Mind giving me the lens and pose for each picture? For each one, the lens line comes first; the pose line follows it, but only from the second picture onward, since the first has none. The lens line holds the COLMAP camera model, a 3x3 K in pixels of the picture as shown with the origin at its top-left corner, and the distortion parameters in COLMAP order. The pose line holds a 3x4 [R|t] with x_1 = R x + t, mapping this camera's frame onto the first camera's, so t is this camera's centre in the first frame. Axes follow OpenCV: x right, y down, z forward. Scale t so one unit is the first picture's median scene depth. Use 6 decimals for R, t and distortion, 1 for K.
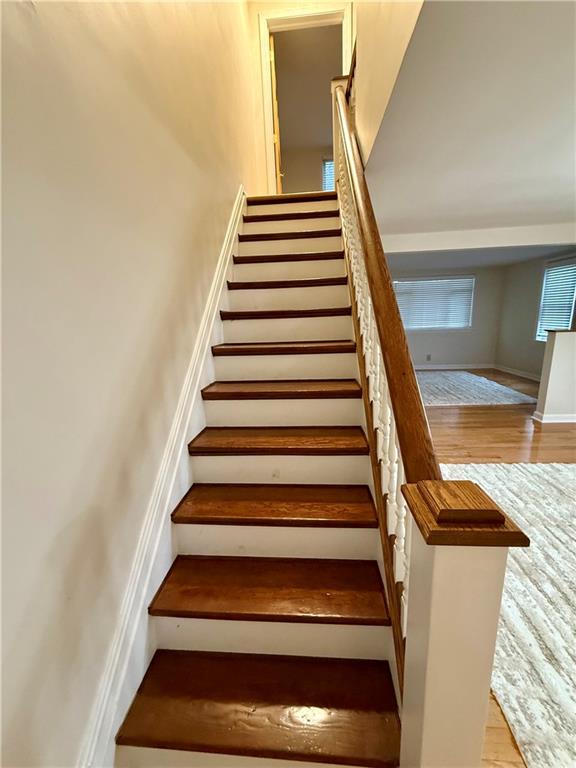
lens RADIAL K [[308.4, 0, 286.4], [0, 308.4, 379.7], [0, 0, 1]] dist [-0.000050, 0.000039]
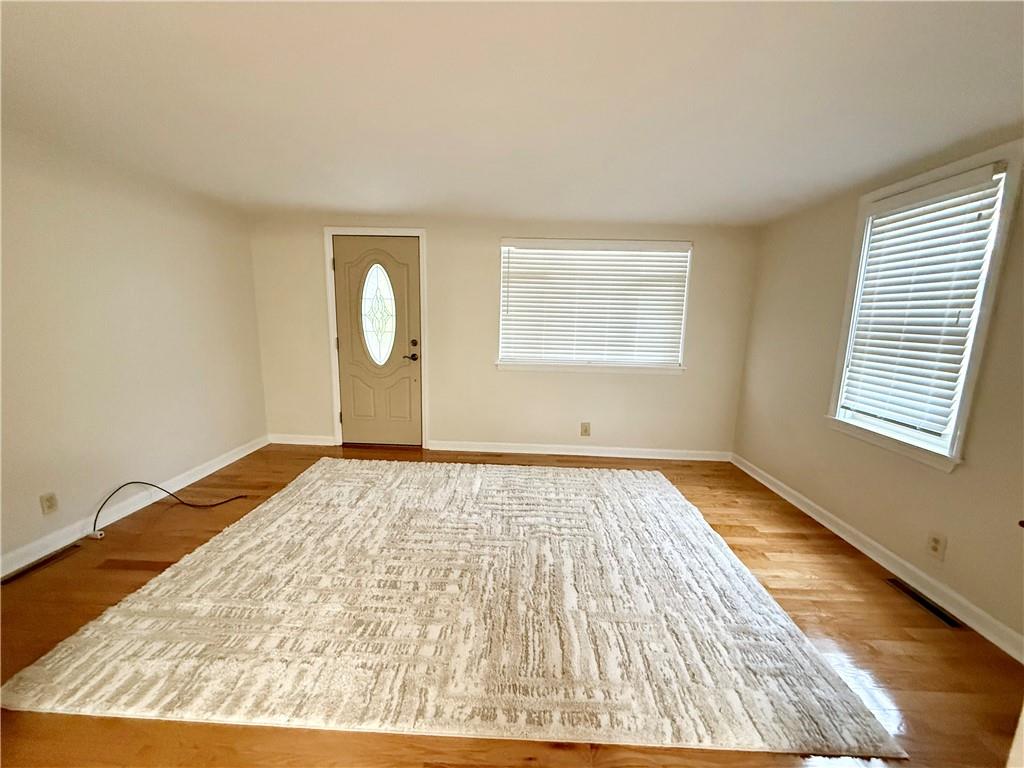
lens RADIAL K [[406.2, 0, 509.3], [0, 406.2, 384.0], [0, 0, 1]] dist [-0.001112, -0.000081]
pose [[0.996886, 0.051380, 0.059825, 0.343478], [-0.048387, 0.997554, -0.050438, -0.108575], [-0.062270, 0.047386, 0.996934, 0.474711]]
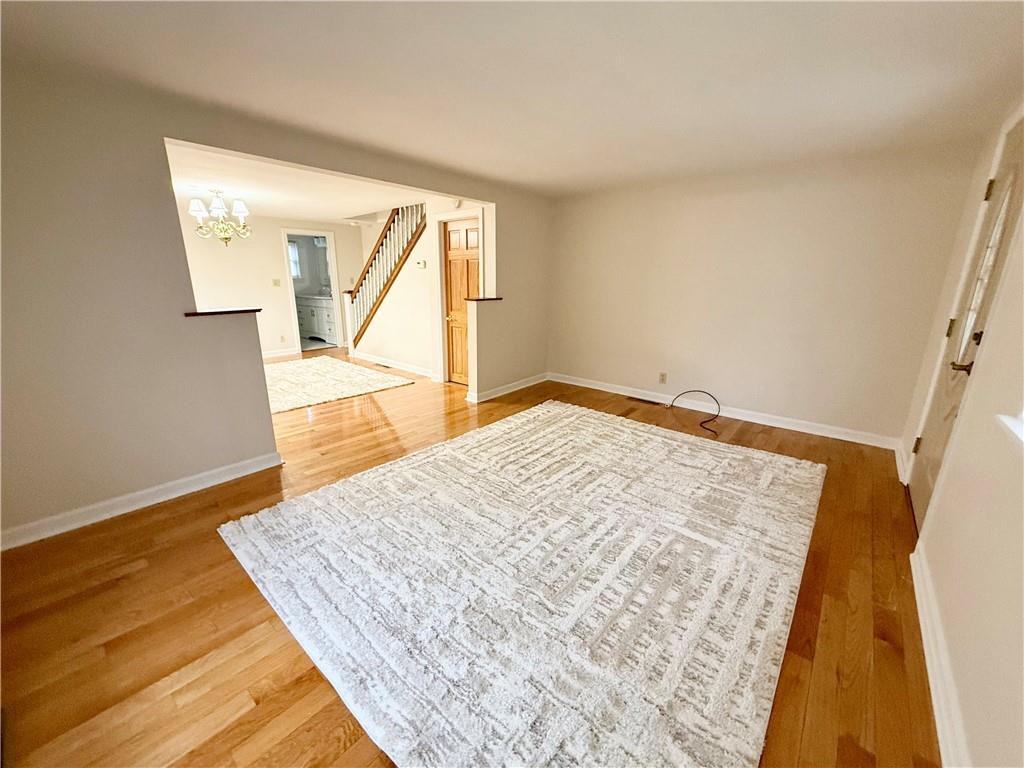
lens RADIAL K [[411.1, 0, 506.9], [0, 411.1, 383.9], [0, 0, 1]] dist [-0.000050, 0.000039]
pose [[-0.590595, 0.236247, -0.771612, 0.646459], [-0.159225, 0.903273, 0.398429, -0.222747], [0.791104, 0.358170, -0.495851, 0.971164]]
